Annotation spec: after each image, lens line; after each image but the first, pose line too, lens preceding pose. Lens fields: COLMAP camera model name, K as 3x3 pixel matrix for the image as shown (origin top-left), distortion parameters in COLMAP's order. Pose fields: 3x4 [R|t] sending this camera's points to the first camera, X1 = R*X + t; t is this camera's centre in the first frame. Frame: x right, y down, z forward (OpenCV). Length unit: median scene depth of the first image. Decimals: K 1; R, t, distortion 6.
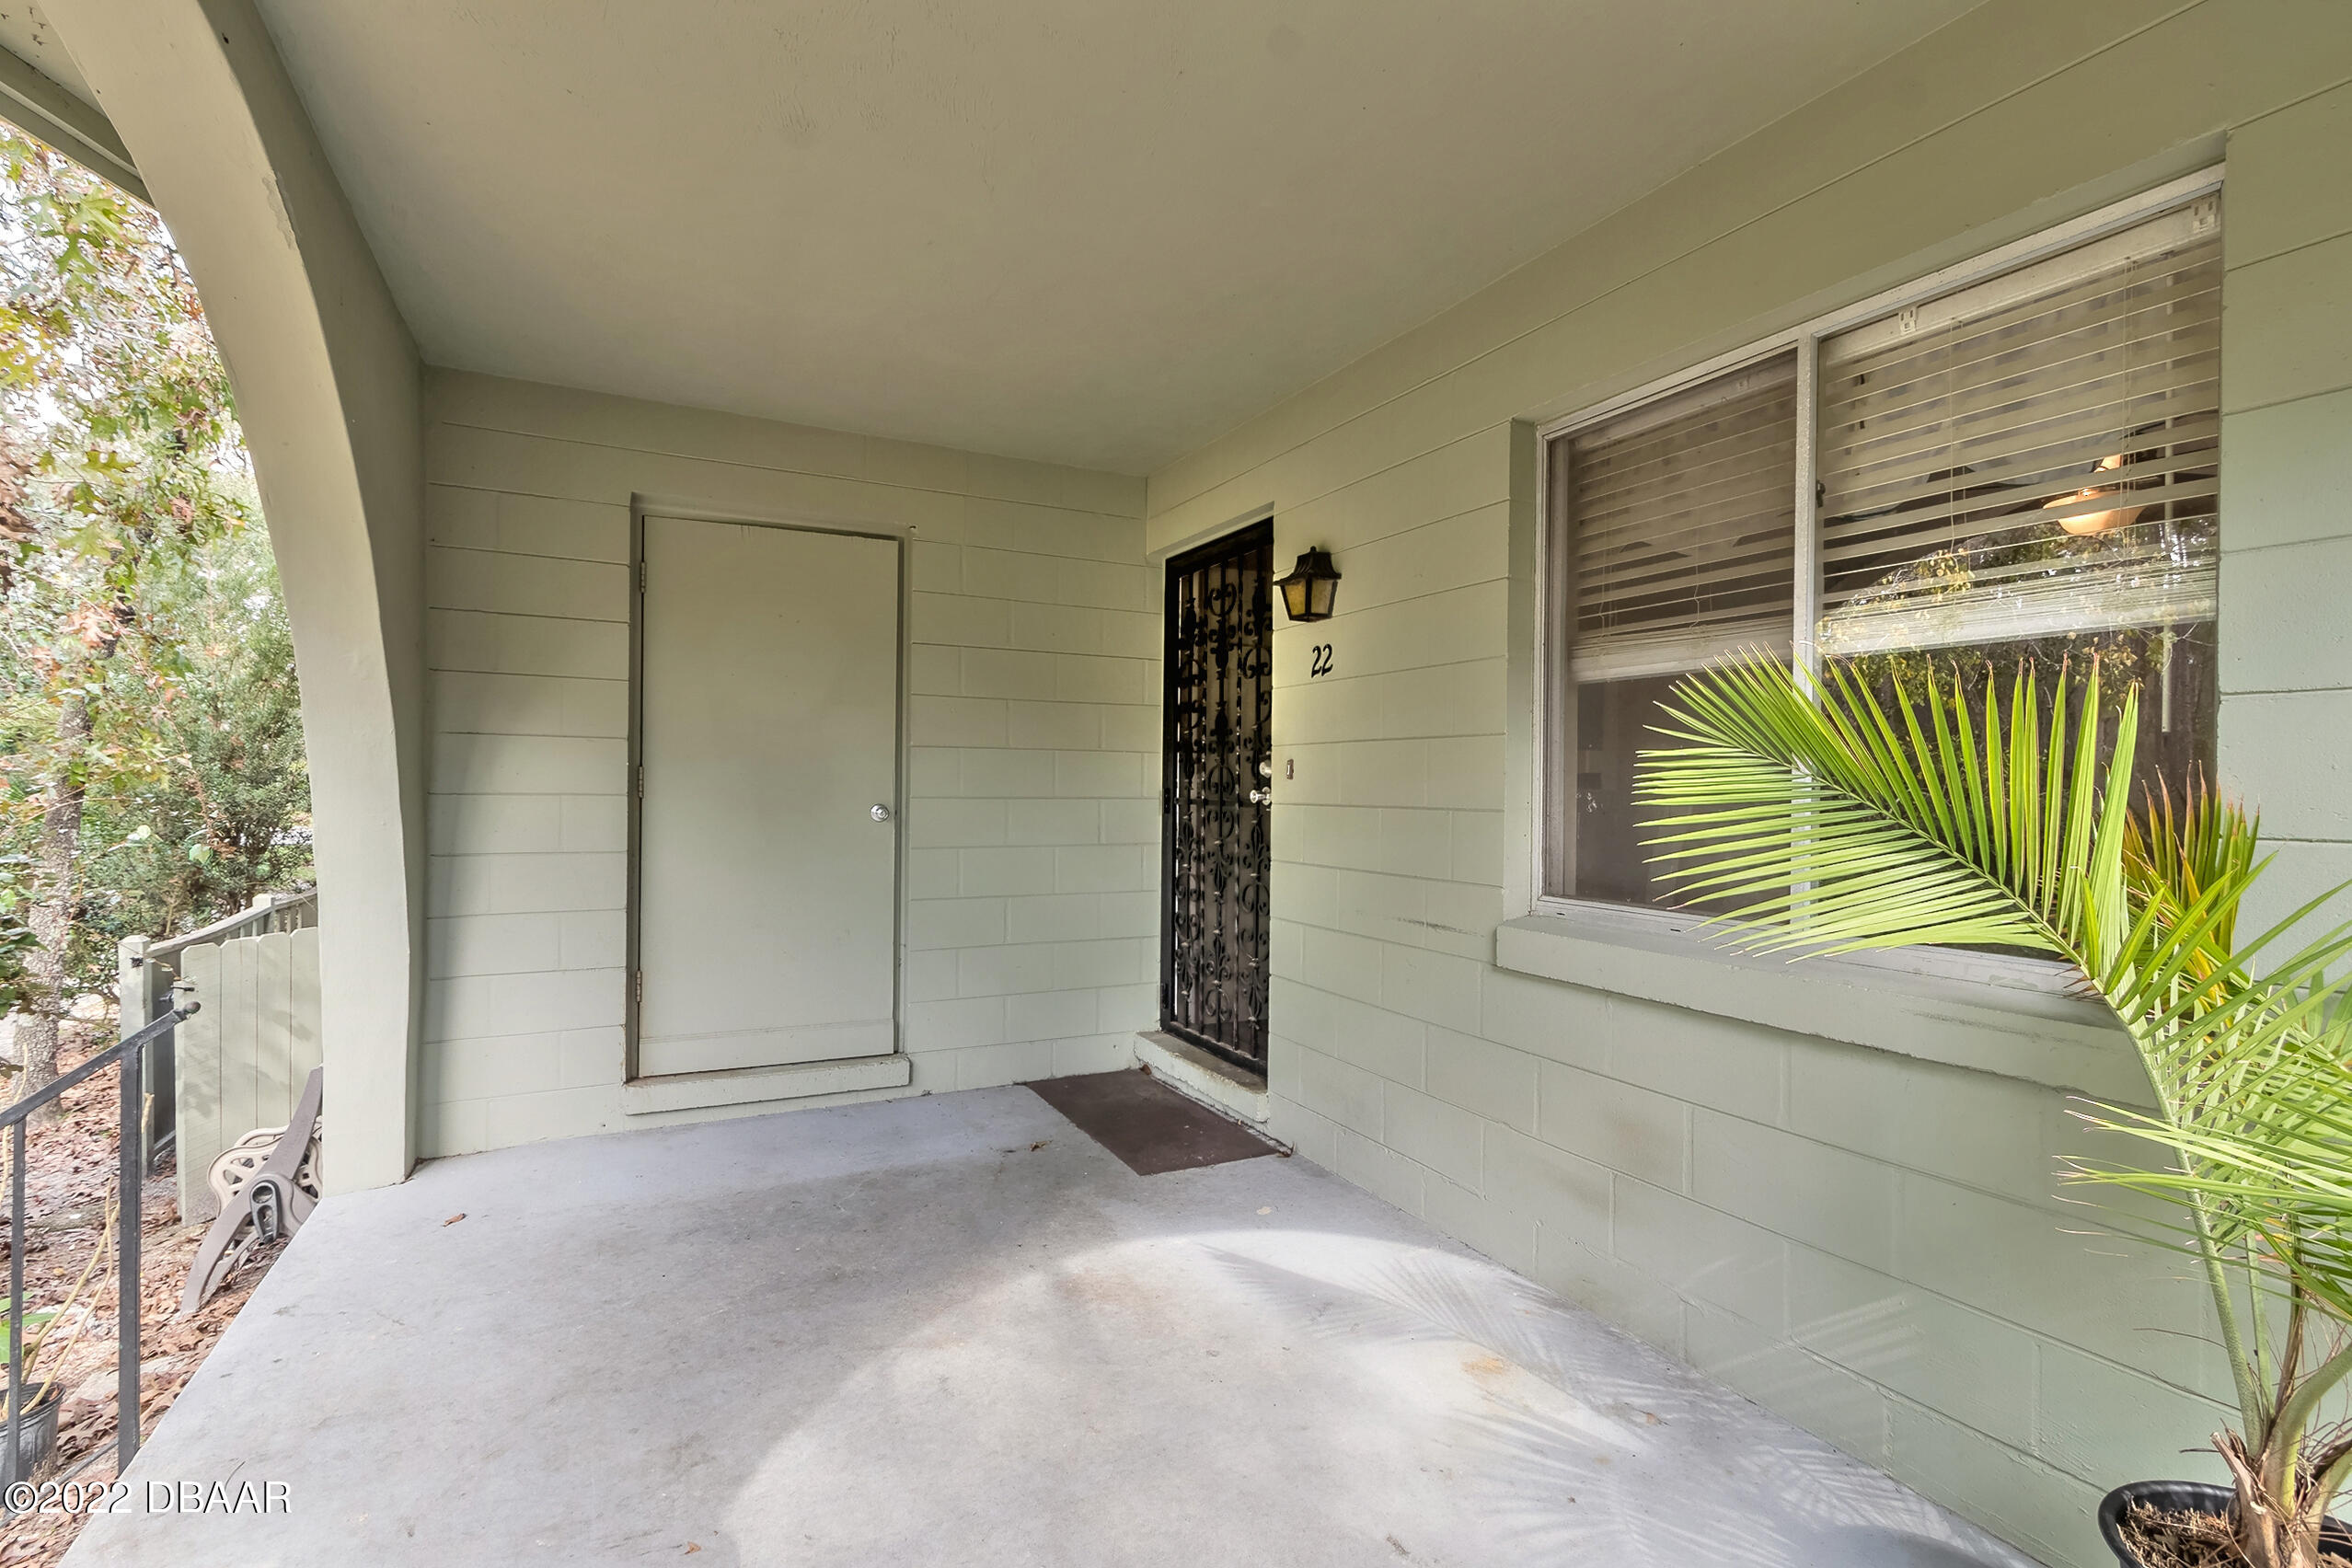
lens RADIAL K [[1082.5, 0, 1169.2], [0, 1082.5, 785.8], [0, 0, 1]] dist [0.009125, -0.001242]
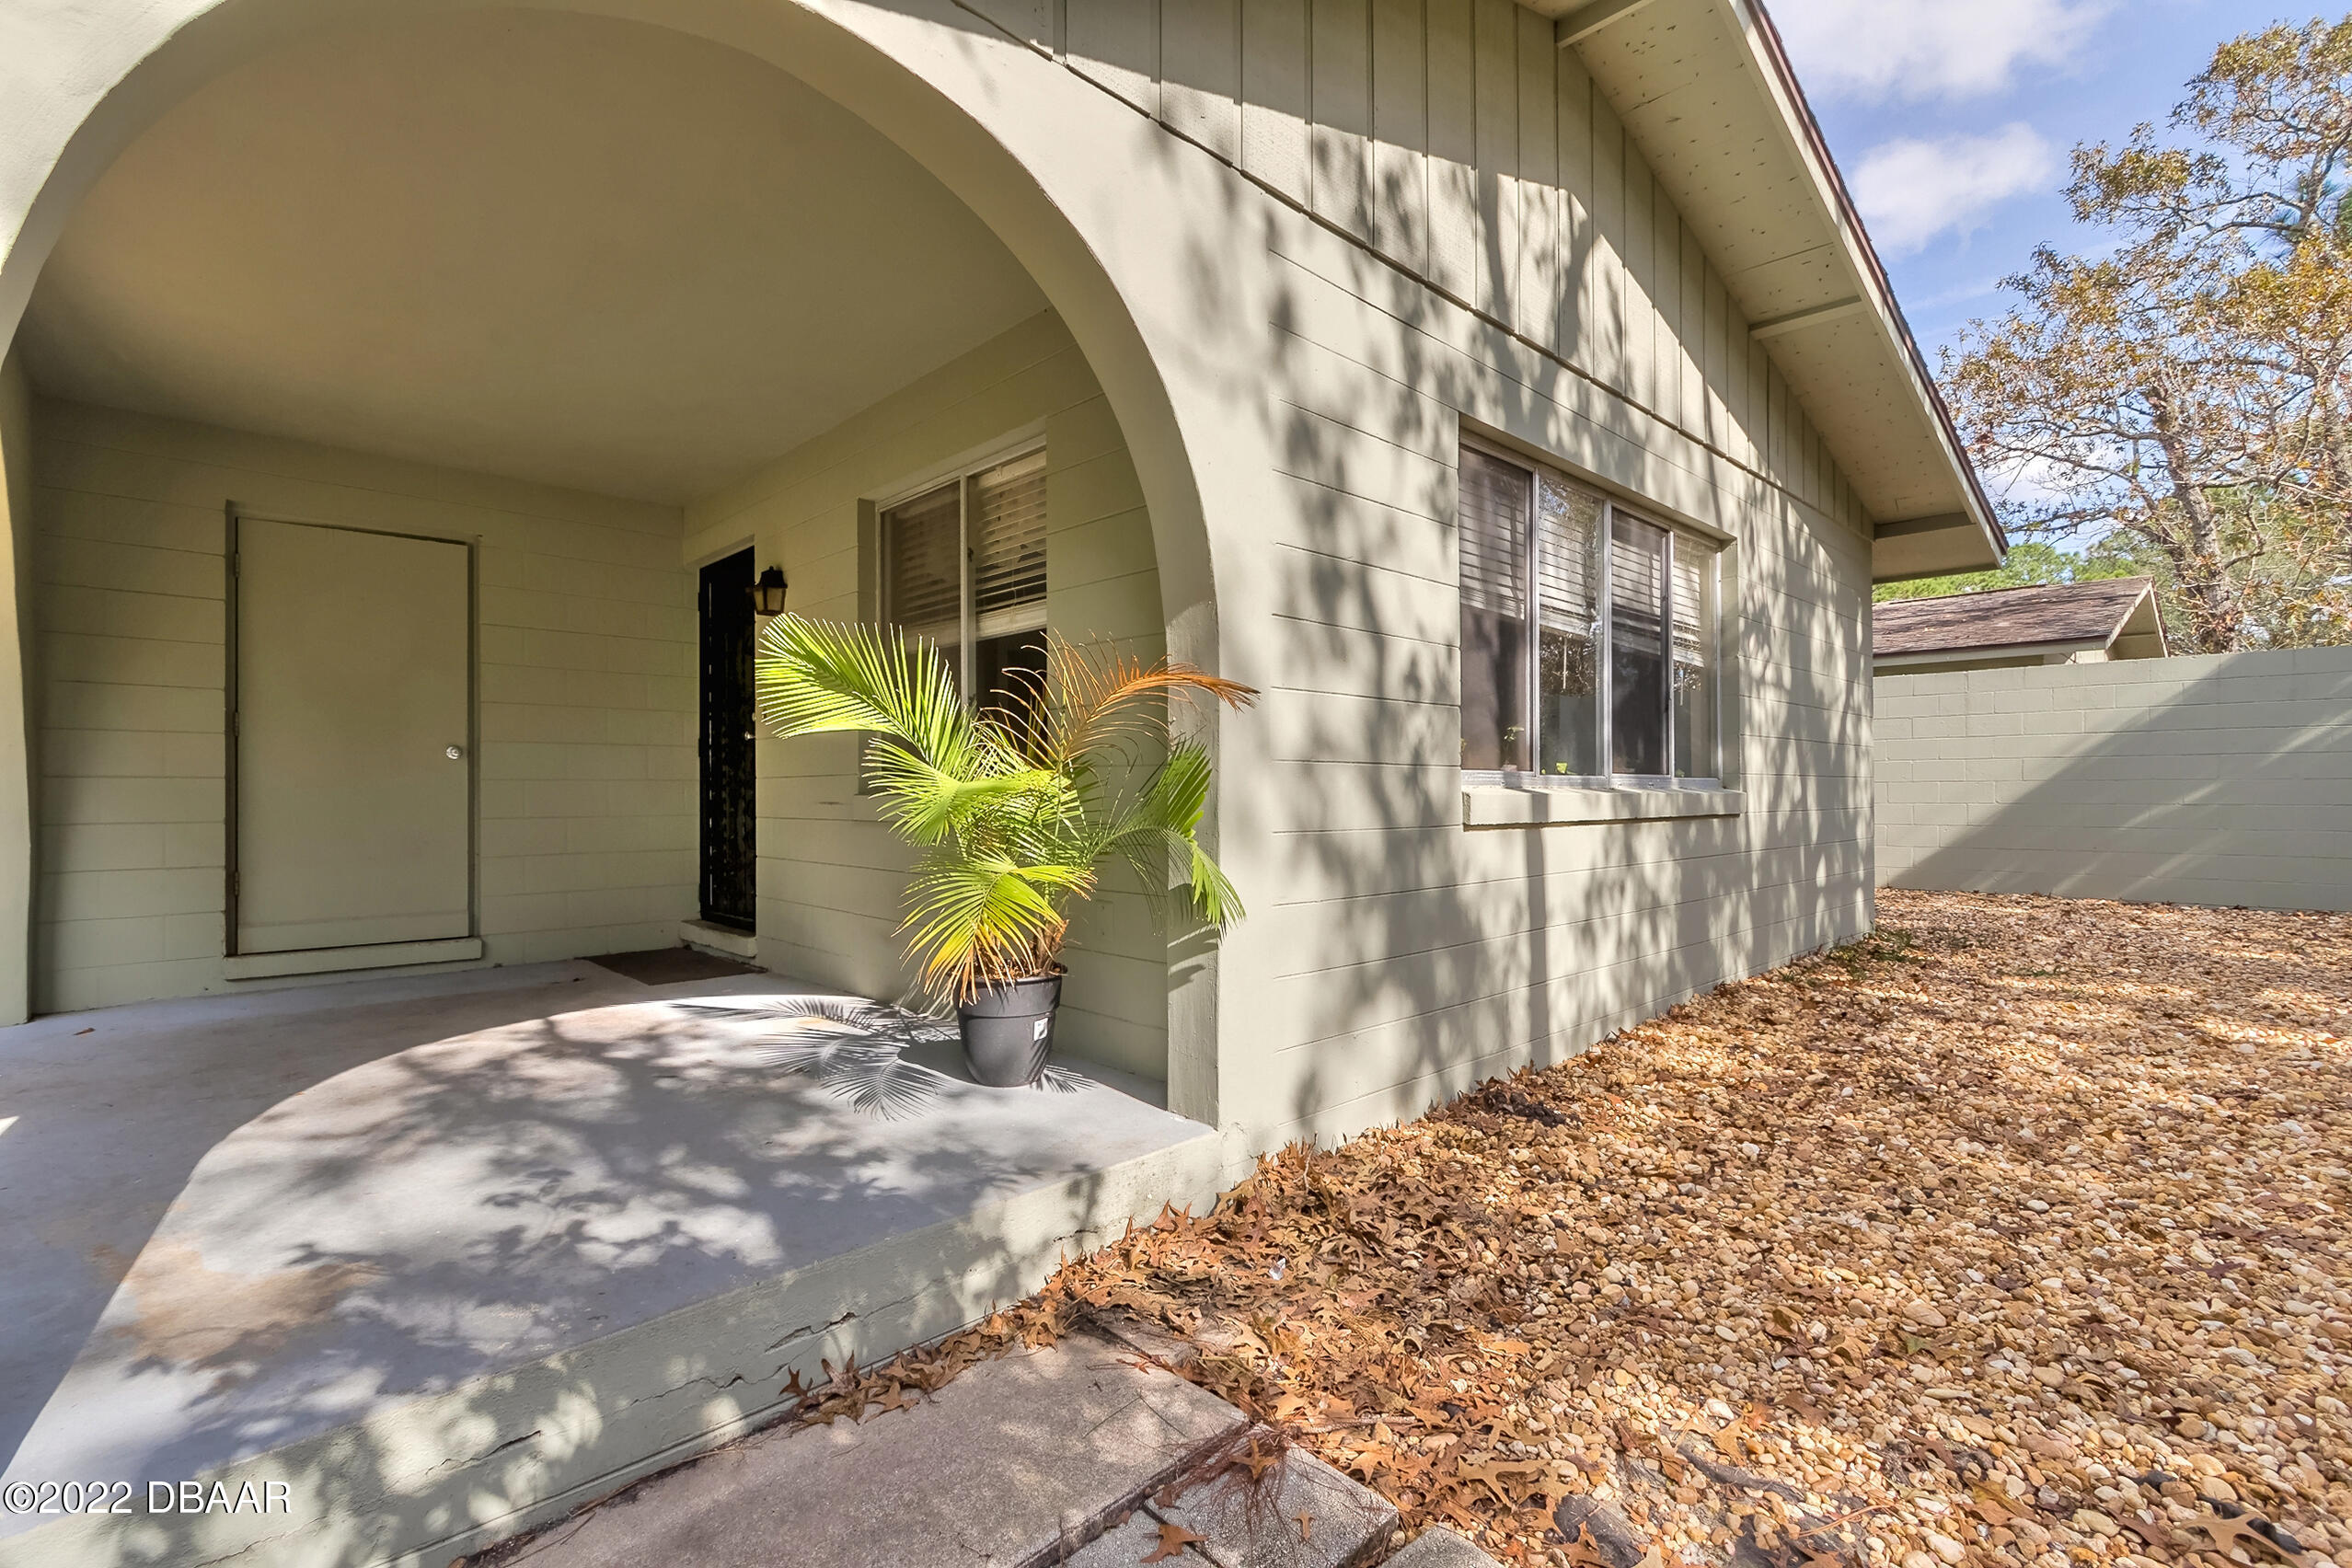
lens RADIAL K [[1082.5, 0, 1170.1], [0, 1082.5, 786.3], [0, 0, 1]] dist [0.009125, -0.001242]
pose [[0.962025, -0.011735, 0.272710, 0.237419], [0.013253, 0.999905, -0.003725, 0.094853], [-0.272640, 0.007198, 0.962089, -0.576185]]
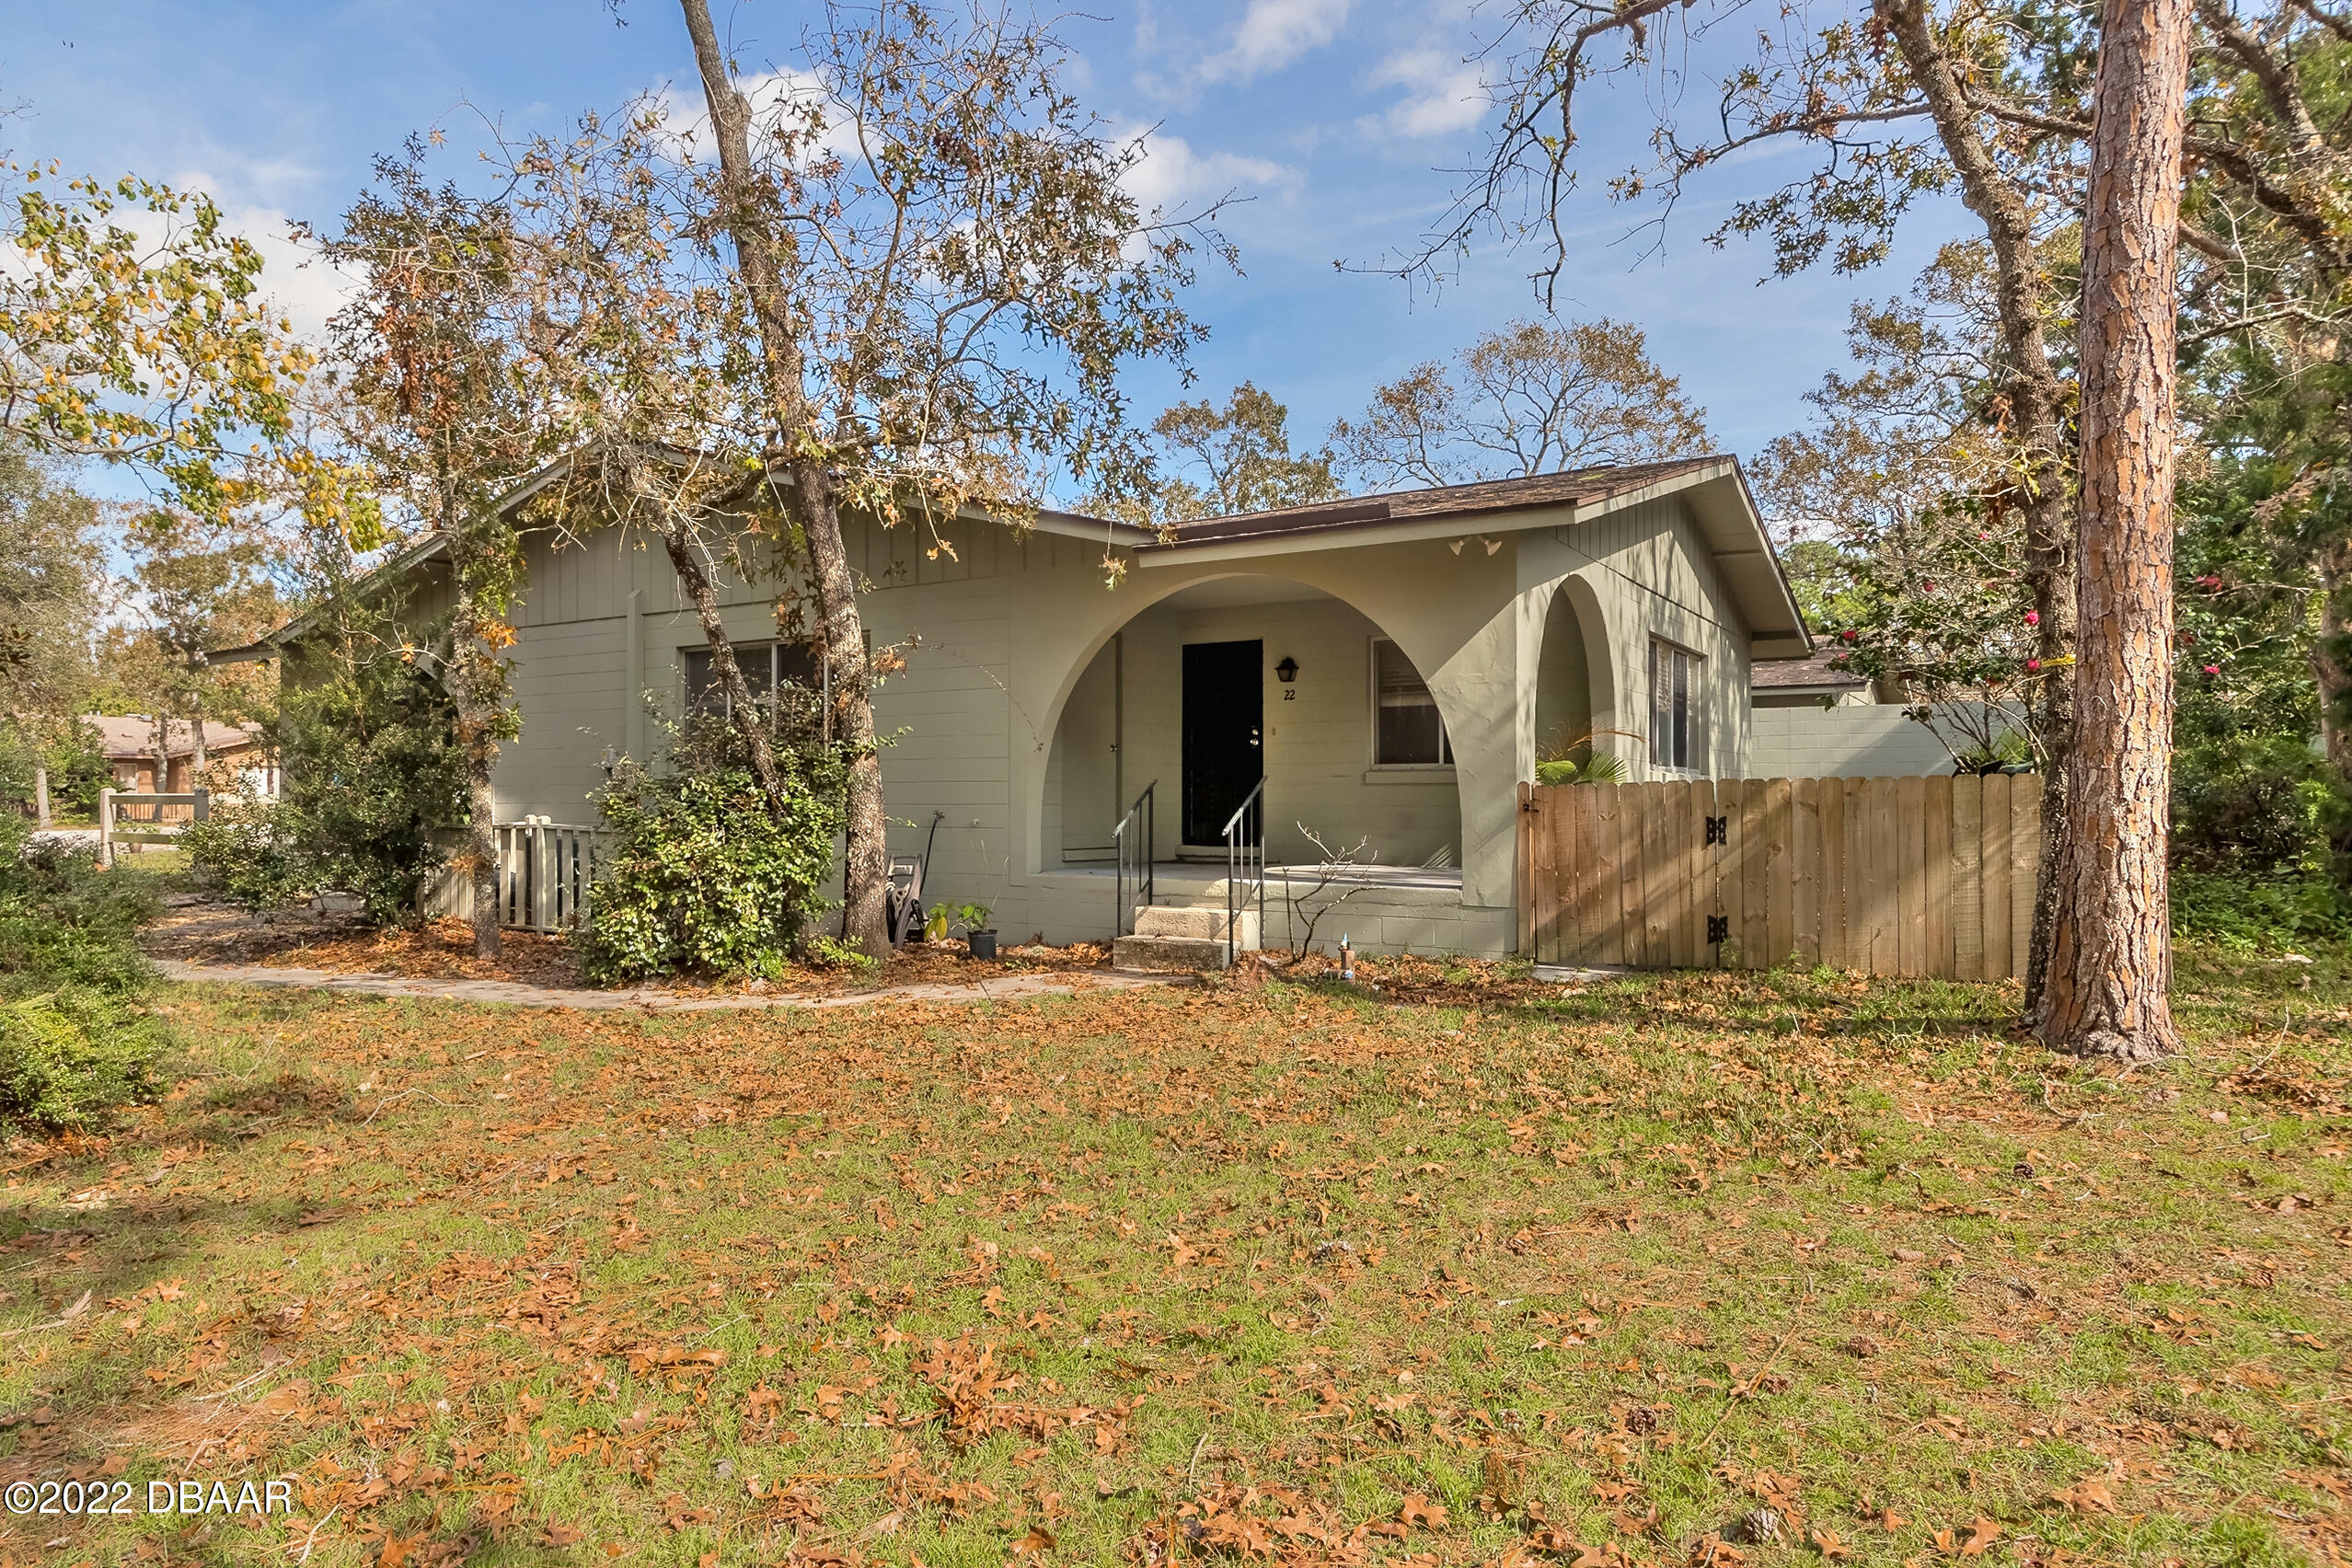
lens RADIAL K [[1479.9, 0, 1179.1], [0, 1479.9, 793.4], [0, 0, 1]] dist [0.007772, 0.001248]
pose [[0.856758, -0.007073, 0.515670, -2.188263], [0.004120, 0.999968, 0.006870, 0.121982], [-0.515702, -0.003761, 0.856760, -2.286127]]
